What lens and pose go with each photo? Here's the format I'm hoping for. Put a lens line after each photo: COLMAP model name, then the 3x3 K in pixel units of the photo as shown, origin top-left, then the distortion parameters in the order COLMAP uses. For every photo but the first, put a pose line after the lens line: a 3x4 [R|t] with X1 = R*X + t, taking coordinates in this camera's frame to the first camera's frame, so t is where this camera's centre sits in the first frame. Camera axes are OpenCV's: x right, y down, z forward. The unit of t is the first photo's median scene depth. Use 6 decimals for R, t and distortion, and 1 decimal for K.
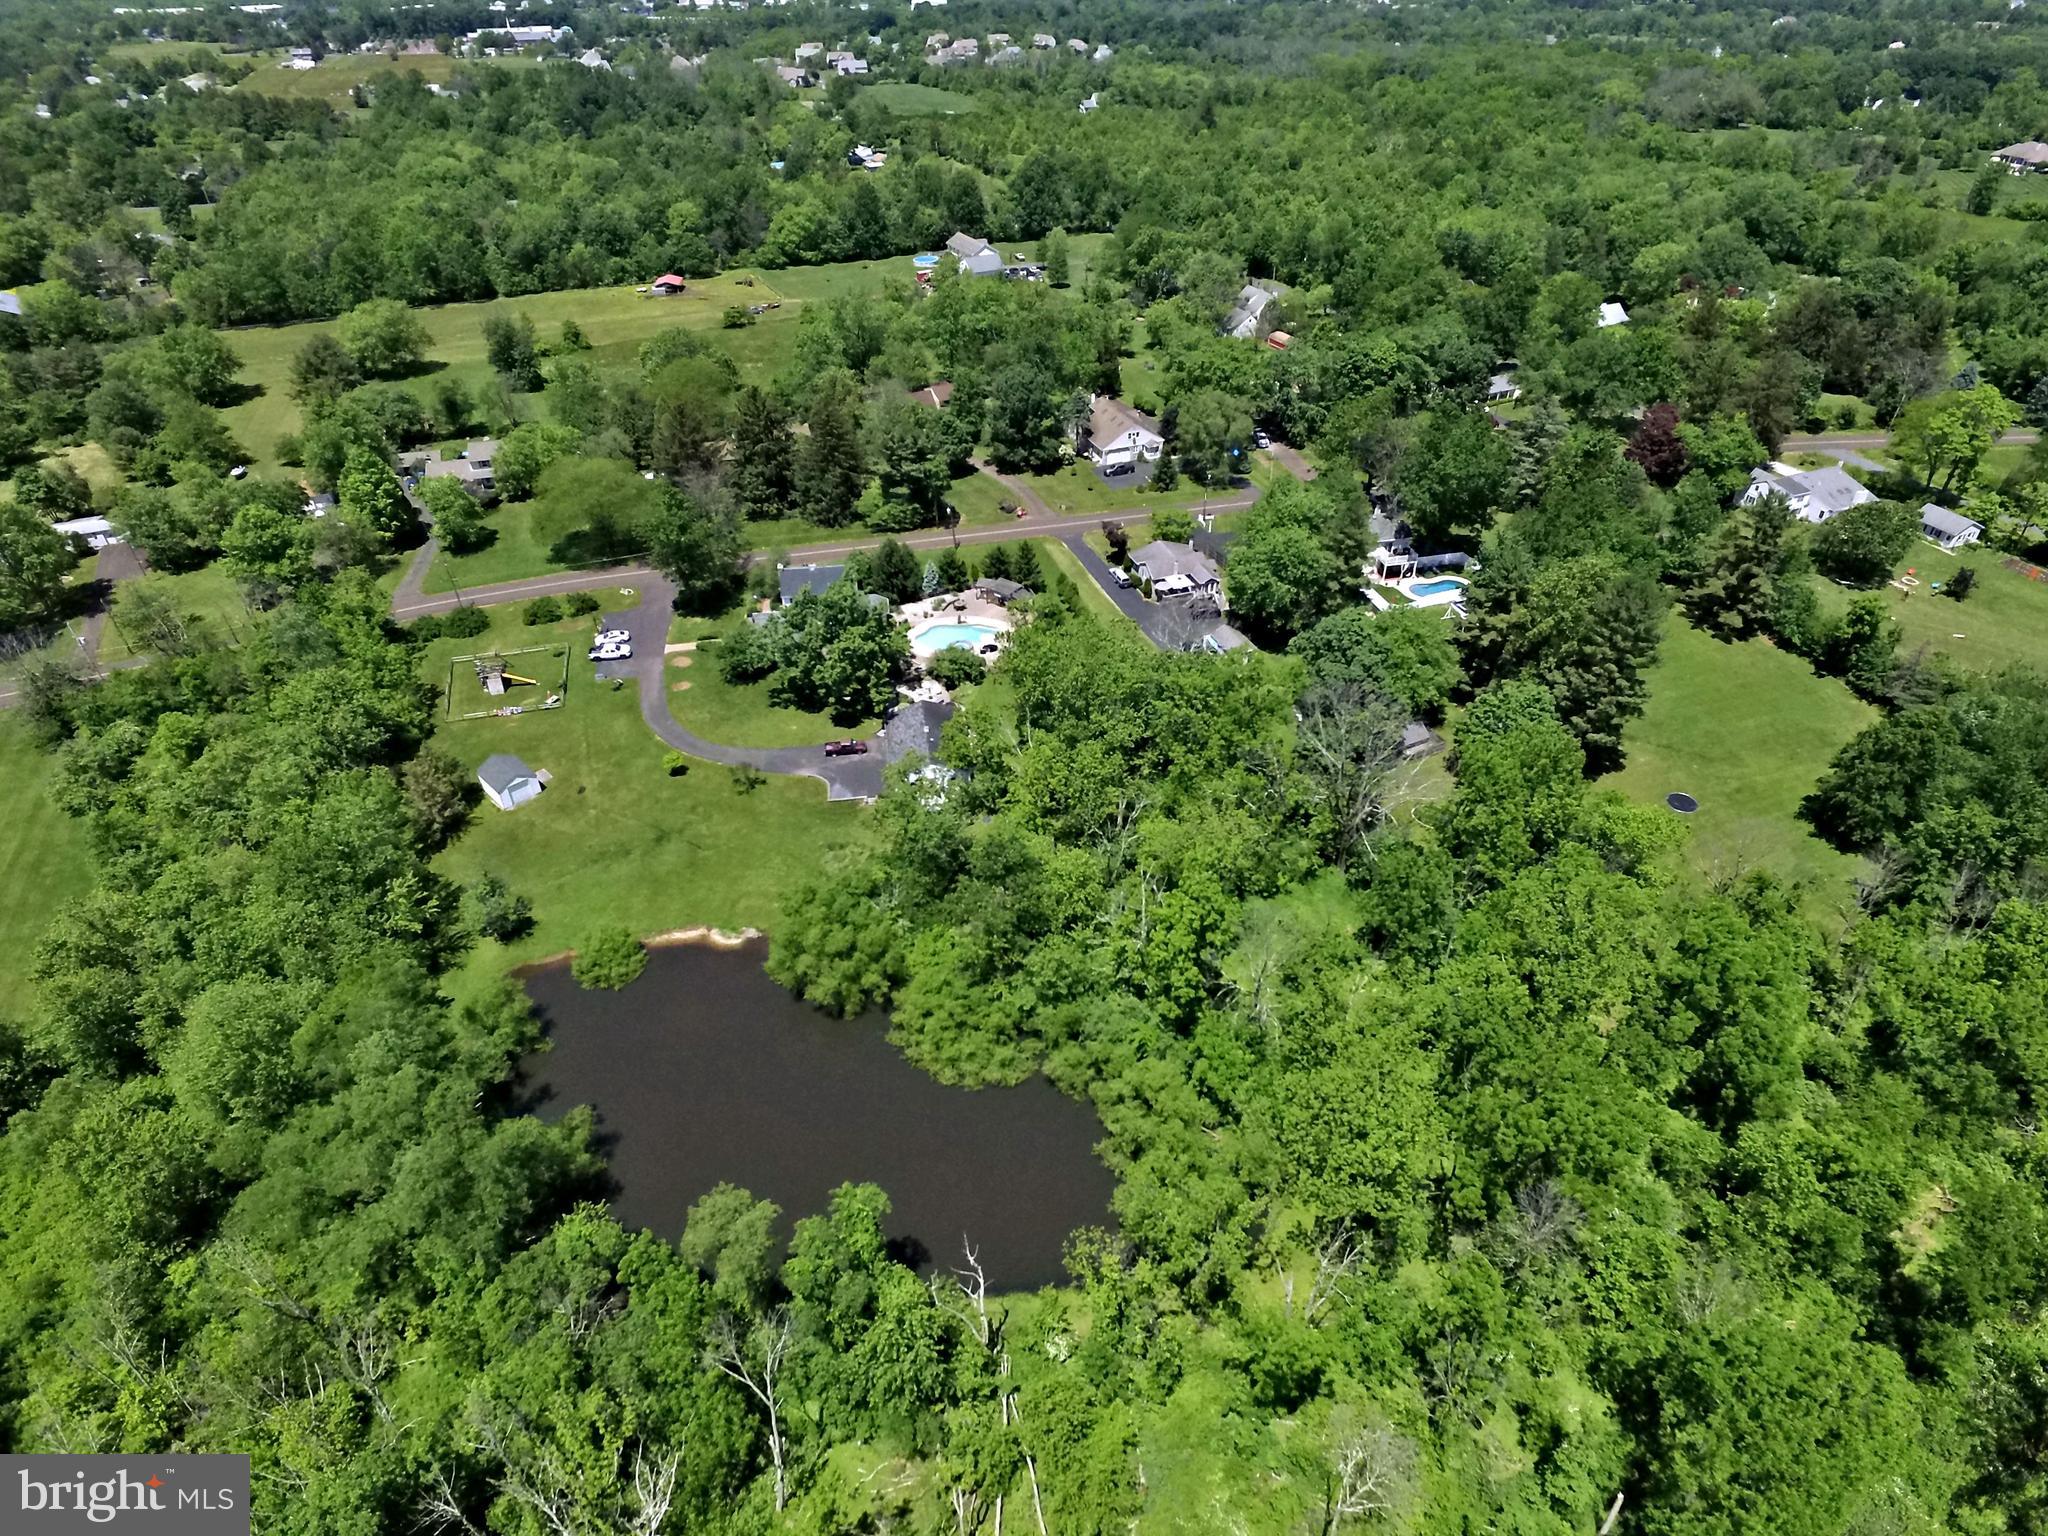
lens RADIAL K [[1327.9, 0, 1052.0], [0, 1327.9, 745.7], [0, 0, 1]] dist [-0.012259, 0.016413]
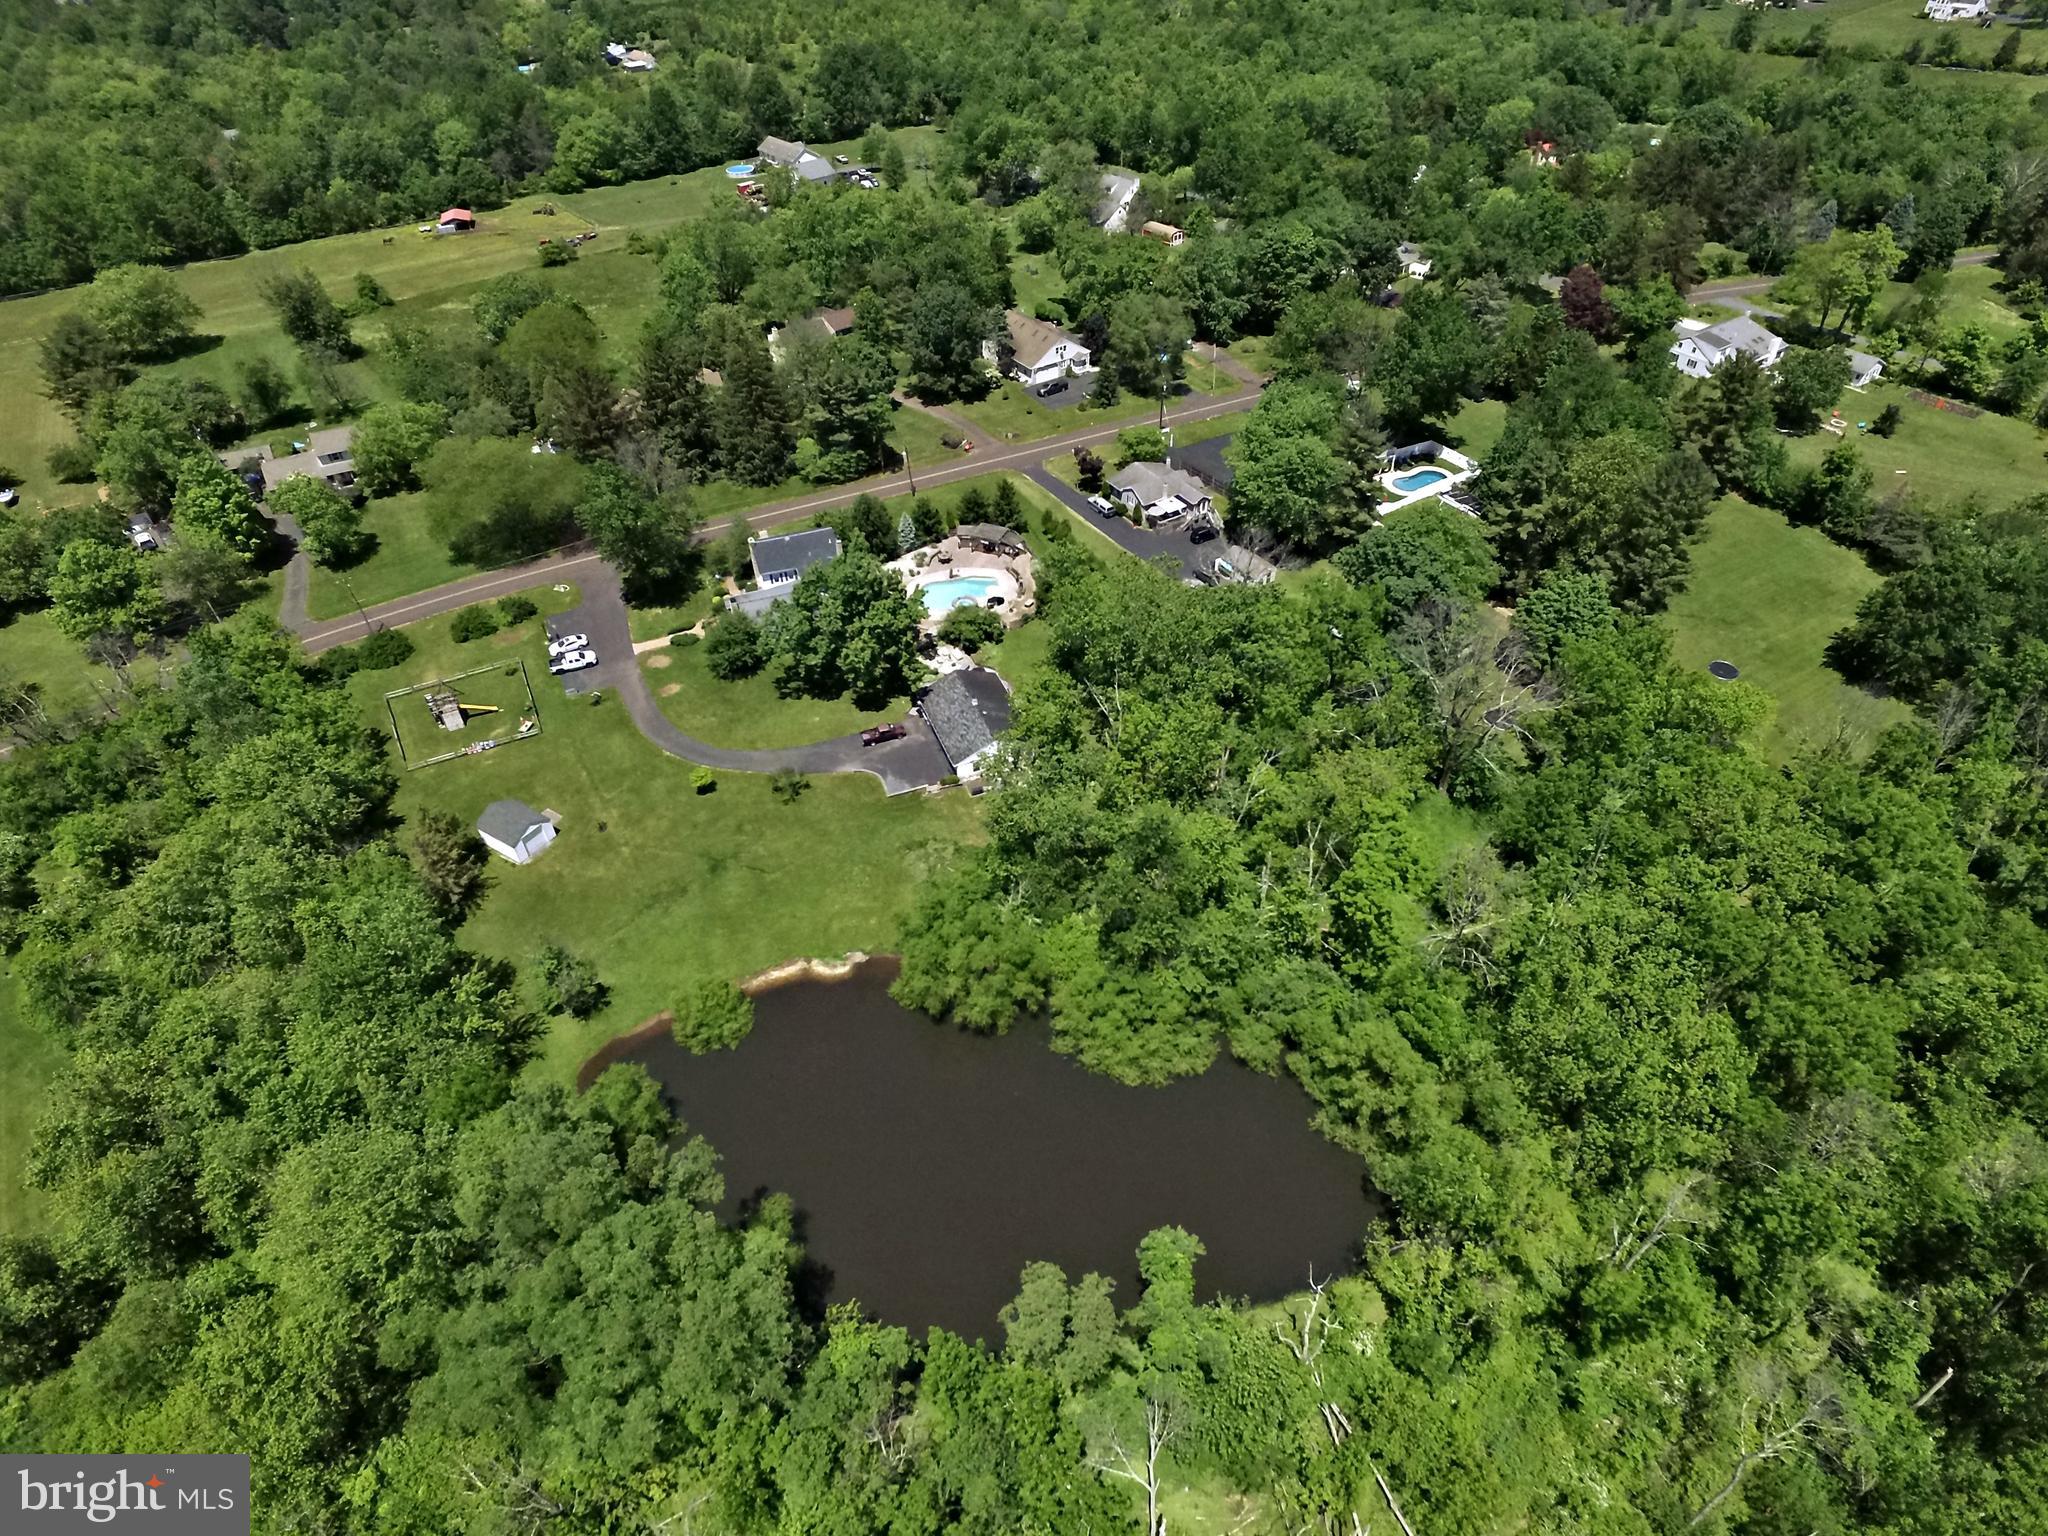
lens RADIAL K [[1327.9, 0, 1060.6], [0, 1327.9, 754.1], [0, 0, 1]] dist [-0.012259, 0.016413]
pose [[0.973449, -0.148769, 0.173971, -0.172385], [0.133883, 0.986487, 0.094440, -0.047493], [-0.185670, -0.068641, 0.980212, 0.071197]]
